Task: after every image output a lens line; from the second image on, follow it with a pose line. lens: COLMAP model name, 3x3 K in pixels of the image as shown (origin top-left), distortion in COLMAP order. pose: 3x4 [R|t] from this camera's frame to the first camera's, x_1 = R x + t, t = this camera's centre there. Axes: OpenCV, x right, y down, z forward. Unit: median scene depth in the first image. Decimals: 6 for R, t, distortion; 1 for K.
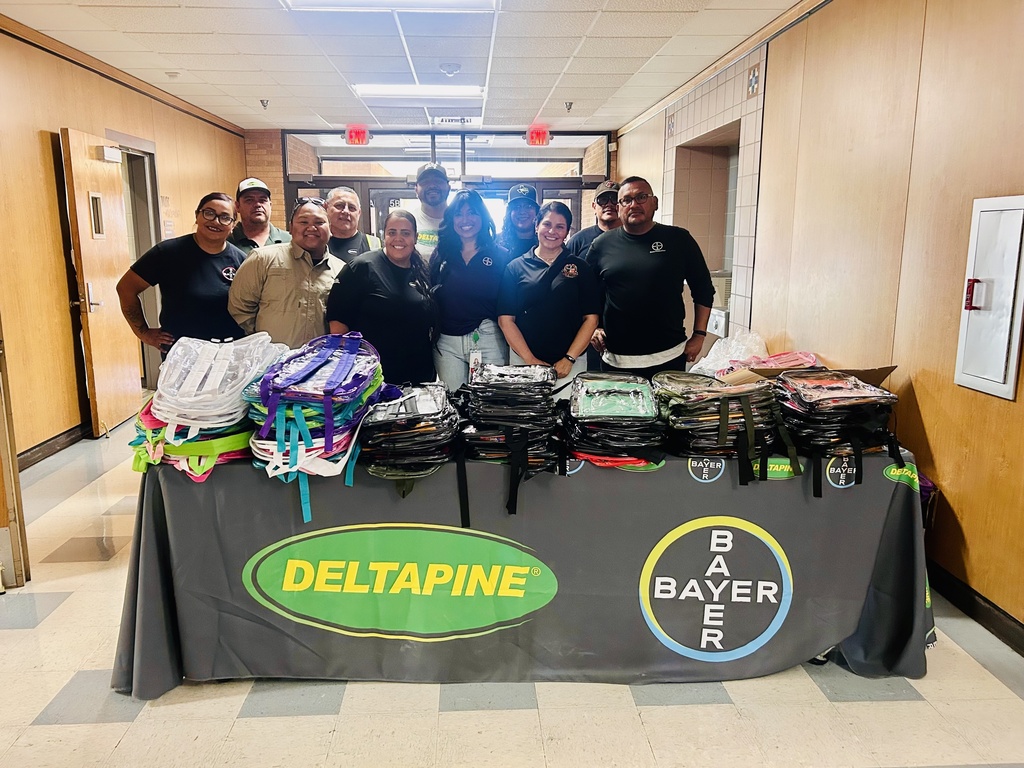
lens RADIAL K [[758.8, 0, 511.5], [0, 758.8, 415.9], [0, 0, 1]] dist [0.051994, -0.054872]
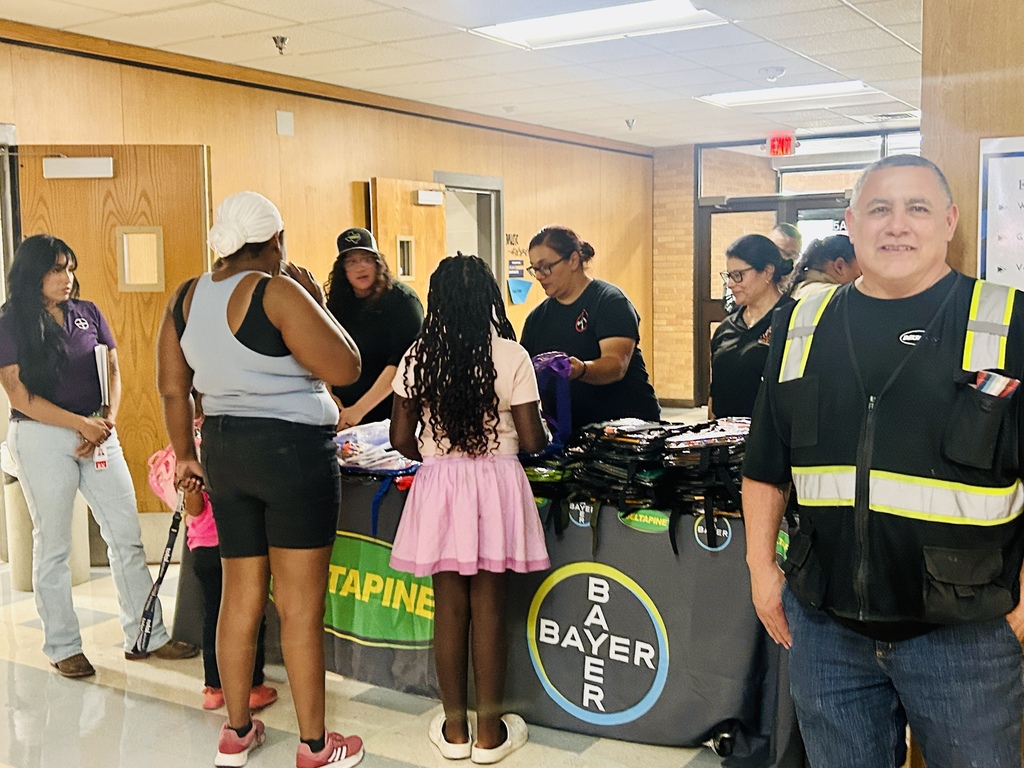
lens RADIAL K [[1165.9, 0, 512.1], [0, 1165.9, 383.9], [0, 0, 1]] dist [0.002867, 0.000000]
pose [[0.820729, 0.043780, -0.569637, 0.999434], [-0.118629, 0.988388, -0.094957, 0.058945], [0.558865, 0.145510, 0.816392, -0.295233]]
